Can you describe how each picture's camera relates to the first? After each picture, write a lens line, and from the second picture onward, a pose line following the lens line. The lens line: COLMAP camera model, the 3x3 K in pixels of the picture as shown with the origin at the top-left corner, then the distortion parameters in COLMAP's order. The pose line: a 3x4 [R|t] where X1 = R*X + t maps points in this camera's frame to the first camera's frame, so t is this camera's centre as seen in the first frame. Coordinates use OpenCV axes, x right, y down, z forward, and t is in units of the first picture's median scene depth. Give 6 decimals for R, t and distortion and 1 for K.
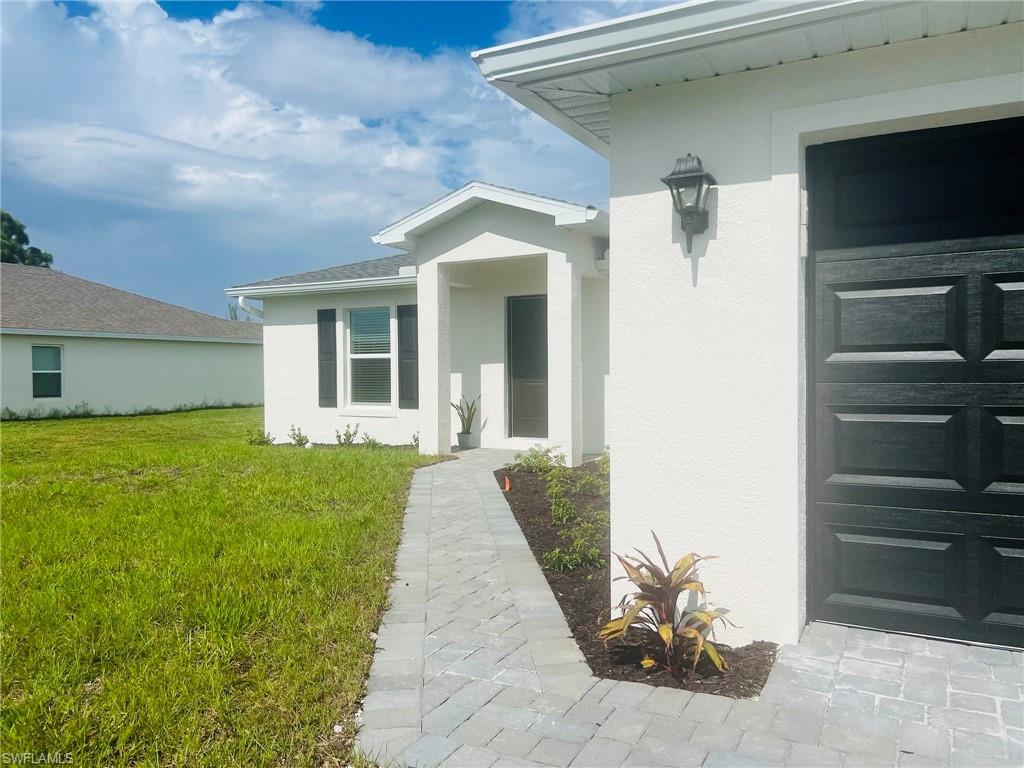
lens RADIAL K [[770.8, 0, 512.3], [0, 770.8, 384.0], [0, 0, 1]] dist [0.009537, -0.006005]
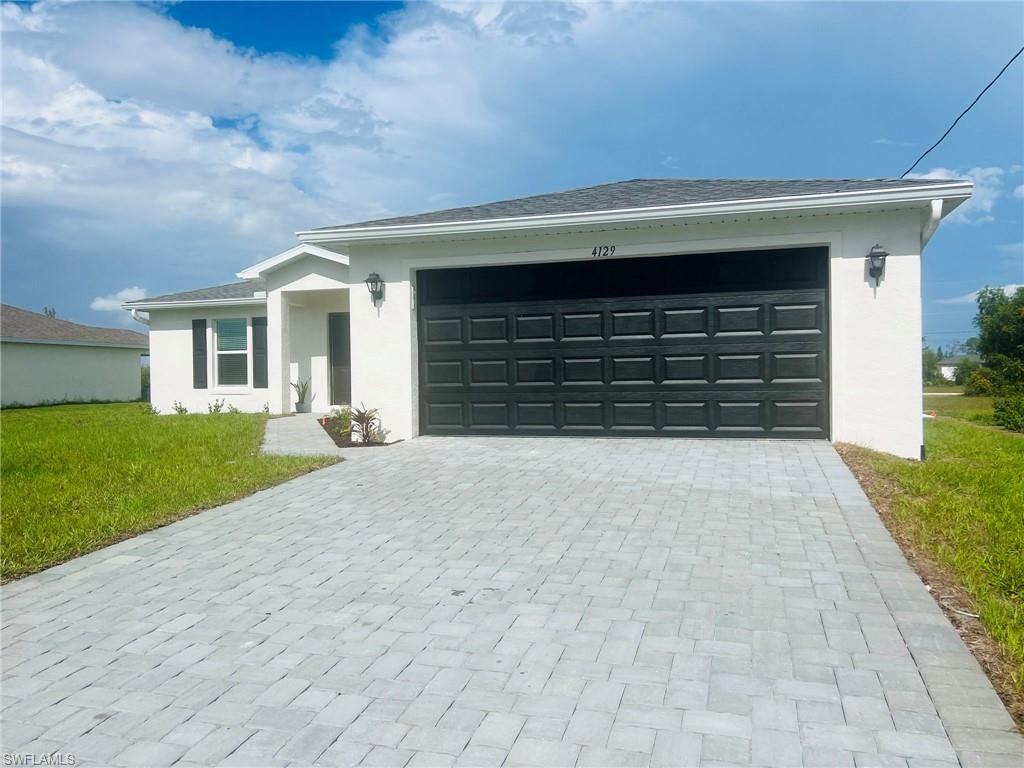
lens RADIAL K [[770.8, 0, 513.2], [0, 770.8, 381.5], [0, 0, 1]] dist [0.009537, -0.006005]
pose [[0.980426, -0.007653, 0.196738, 0.047413], [0.009988, 0.999891, -0.010880, 0.040794], [-0.196633, 0.012632, 0.980396, -0.533393]]
